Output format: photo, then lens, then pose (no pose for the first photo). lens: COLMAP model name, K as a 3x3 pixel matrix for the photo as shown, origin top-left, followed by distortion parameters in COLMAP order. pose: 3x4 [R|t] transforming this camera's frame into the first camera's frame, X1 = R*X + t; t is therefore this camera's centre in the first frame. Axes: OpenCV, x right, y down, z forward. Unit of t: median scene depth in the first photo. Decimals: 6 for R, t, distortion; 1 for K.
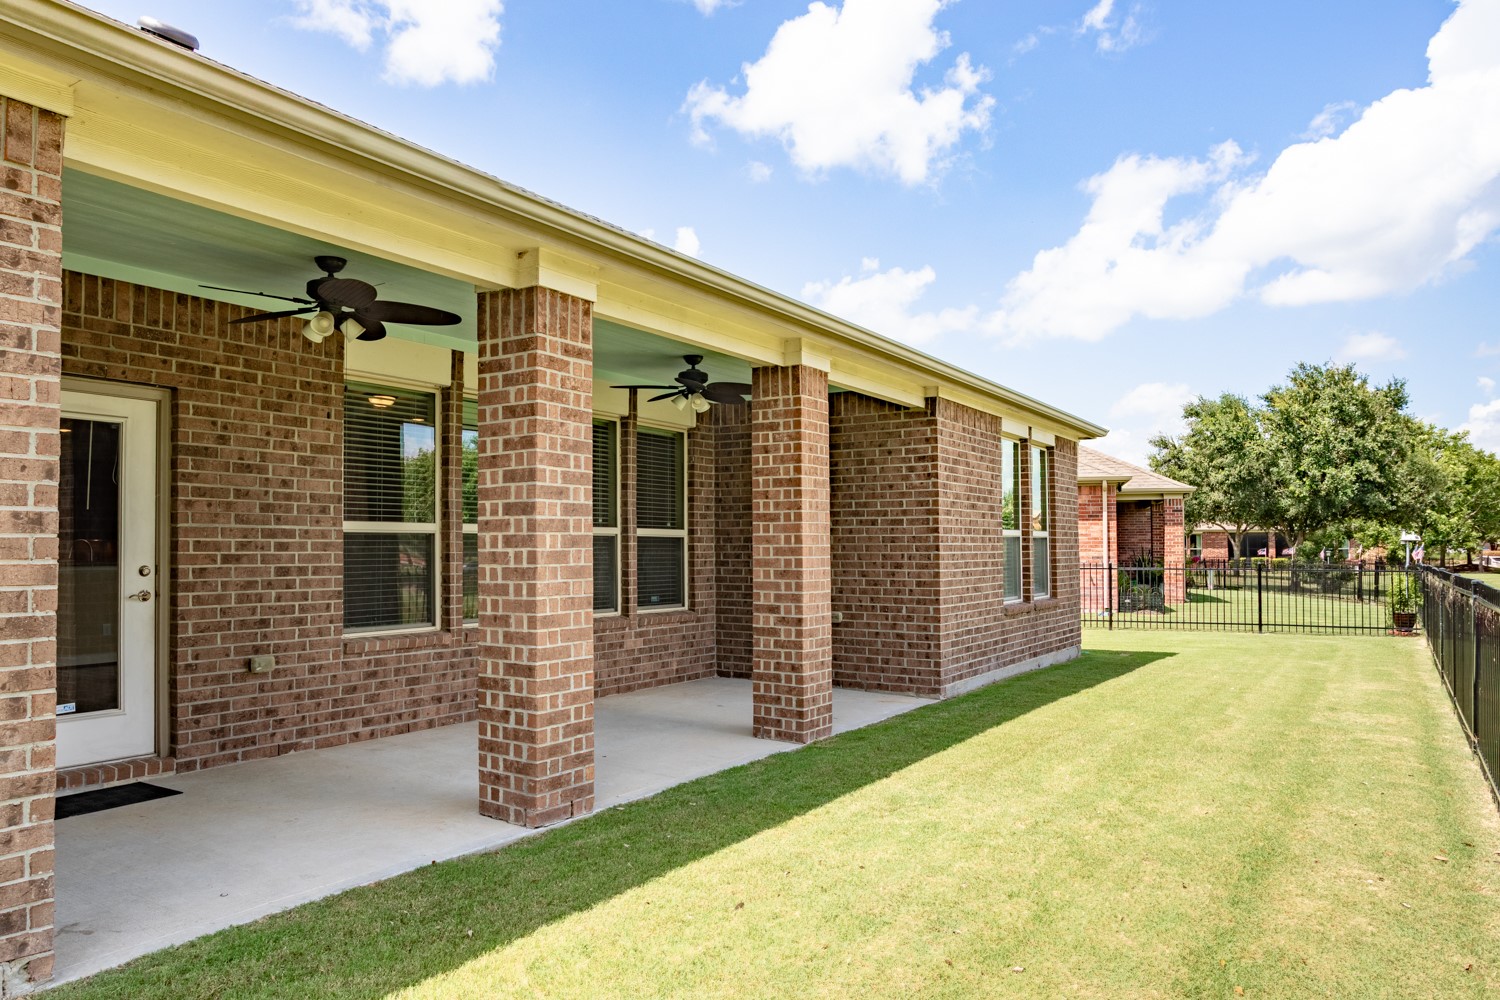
lens RADIAL K [[991.1, 0, 735.7], [0, 991.1, 548.6], [0, 0, 1]] dist [-0.042969, -0.001225]
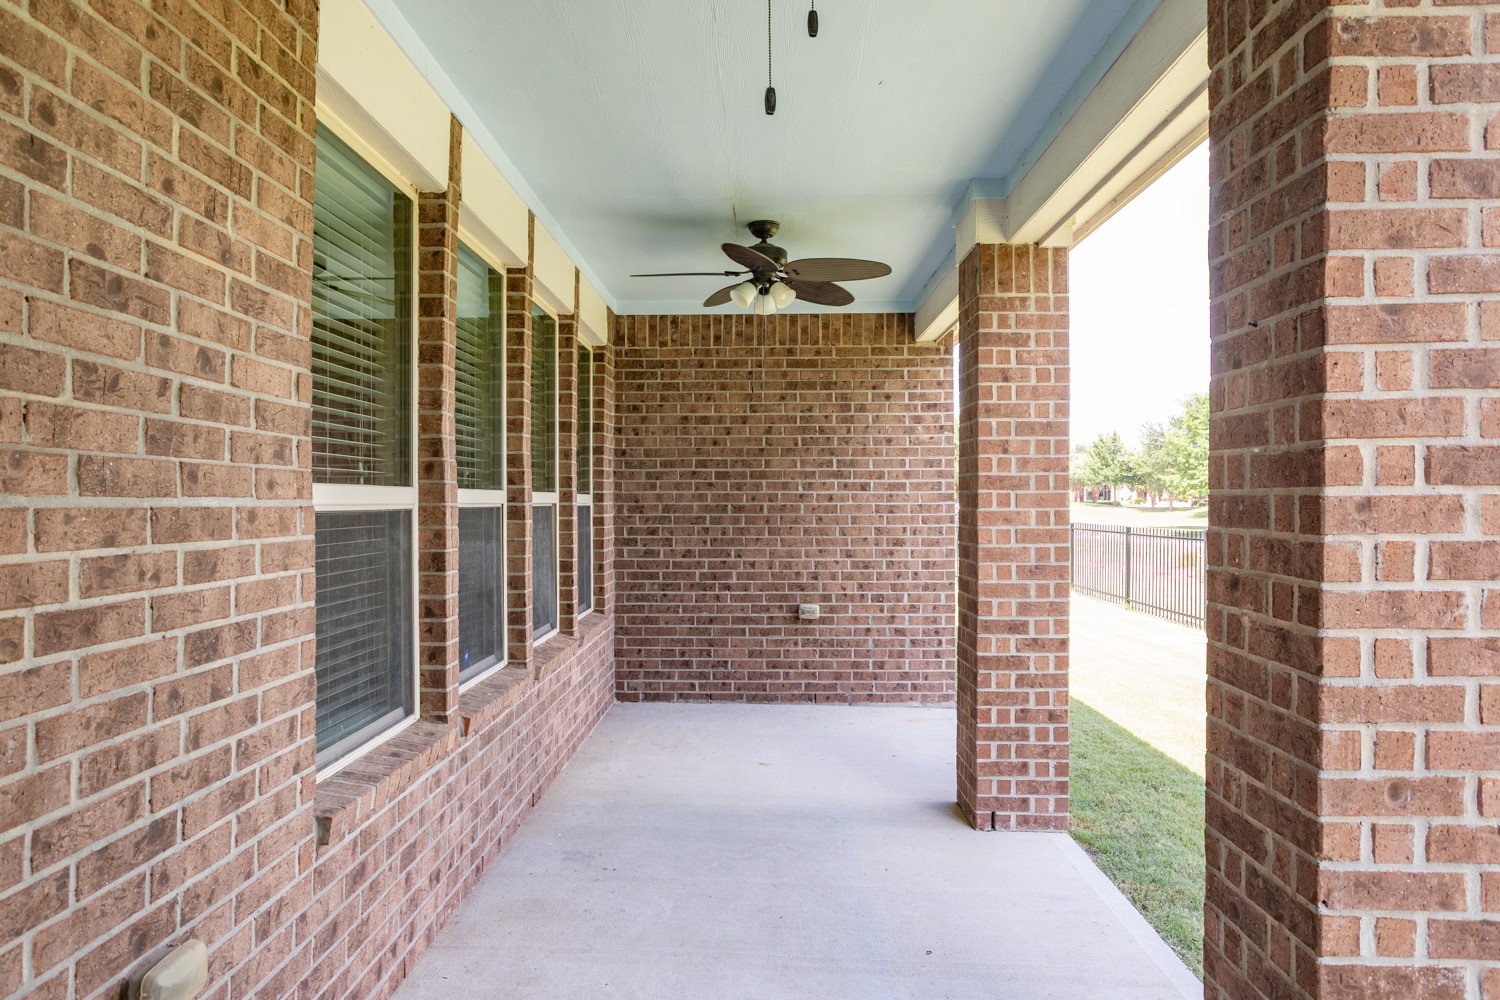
lens RADIAL K [[904.6, 0, 745.4], [0, 904.6, 504.5], [0, 0, 1]] dist [-0.018903, 0.015078]
pose [[0.850075, -0.003566, 0.526650, -0.418248], [0.002719, 0.999993, 0.002383, -0.019473], [-0.526655, -0.000594, 0.850079, 0.602527]]
